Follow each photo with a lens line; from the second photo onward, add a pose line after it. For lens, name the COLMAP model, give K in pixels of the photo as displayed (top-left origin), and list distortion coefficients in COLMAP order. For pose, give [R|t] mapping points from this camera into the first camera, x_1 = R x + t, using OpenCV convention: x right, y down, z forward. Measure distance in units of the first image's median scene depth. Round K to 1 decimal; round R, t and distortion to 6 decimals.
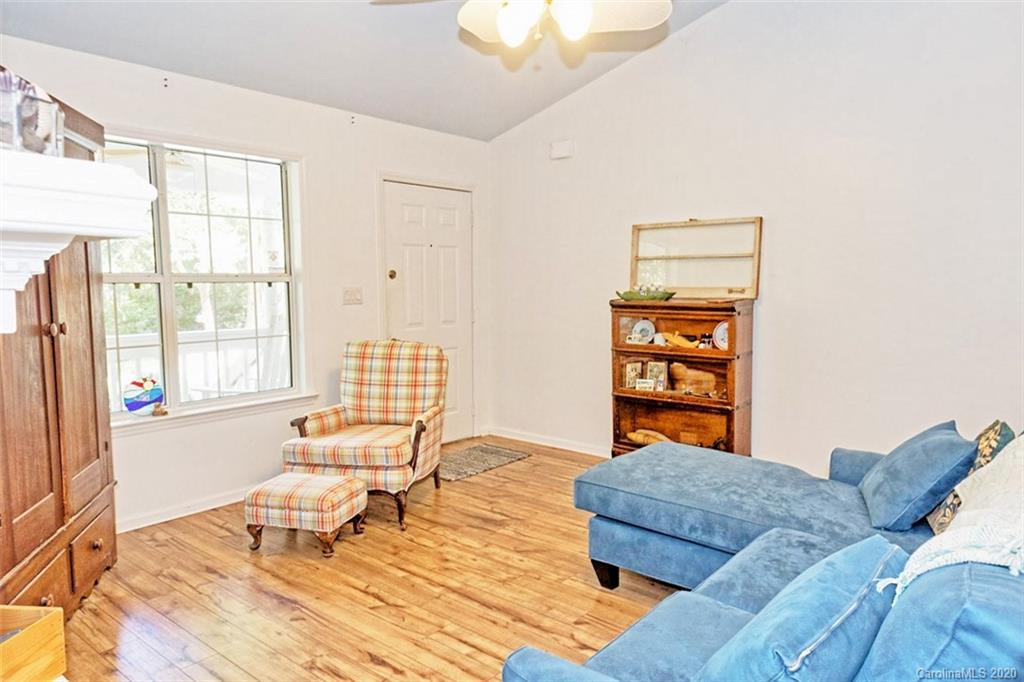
lens RADIAL K [[696.8, 0, 512.0], [0, 696.8, 341.0], [0, 0, 1]] dist [0.086259, -0.070857]
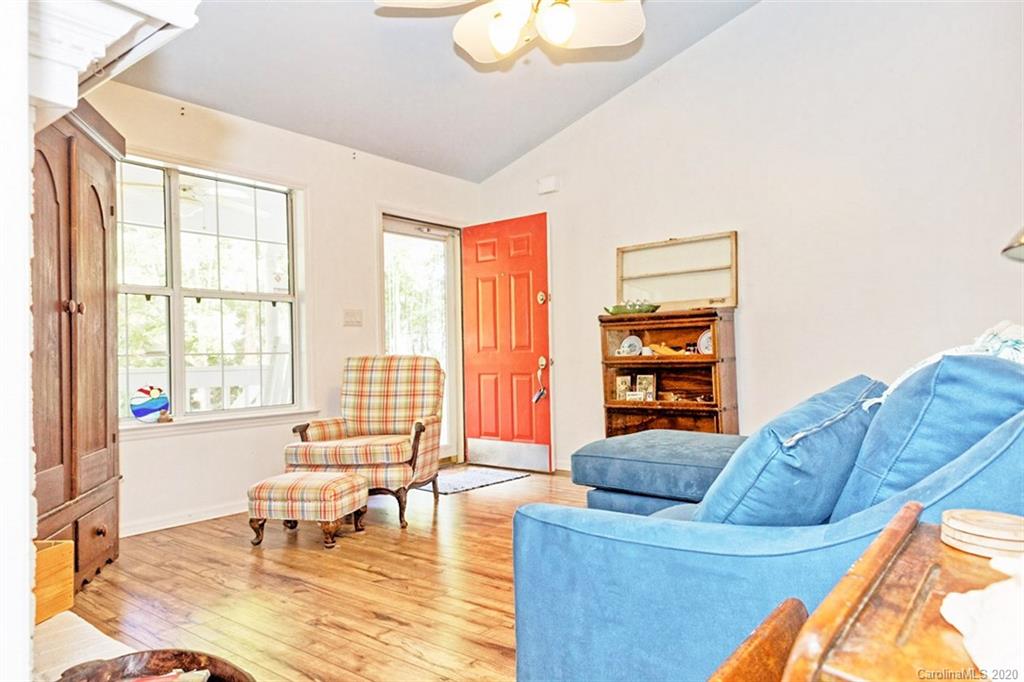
lens RADIAL K [[676.7, 0, 512.0], [0, 676.7, 341.0], [0, 0, 1]] dist [0.080315, -0.063568]
pose [[0.999662, -0.019645, 0.017048, -0.009638], [0.021506, 0.992913, -0.116883, 0.115003], [-0.014631, 0.117210, 0.992999, -0.009606]]
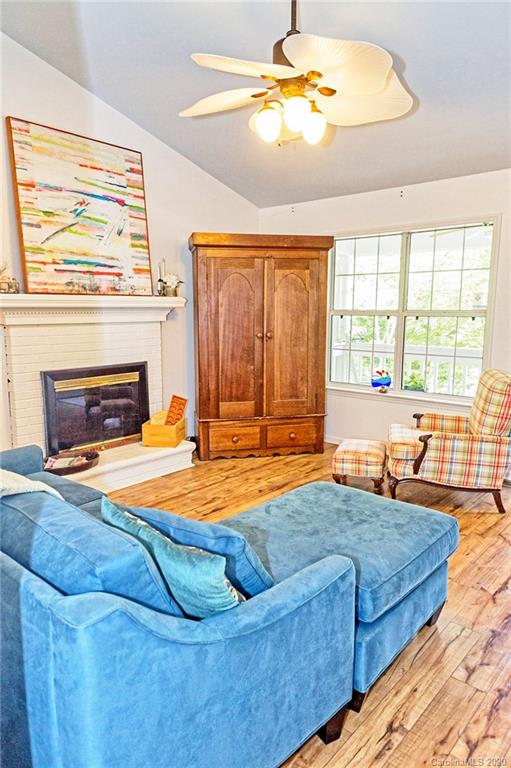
lens RADIAL K [[522.6, 0, 255.5], [0, 522.6, 384.0], [0, 0, 1]] dist [0.086259, -0.070857]
pose [[-0.014896, 0.156449, -0.987574, 0.774146], [-0.094299, 0.983061, 0.157157, -0.089101], [0.995432, 0.095468, 0.000109, 0.687225]]
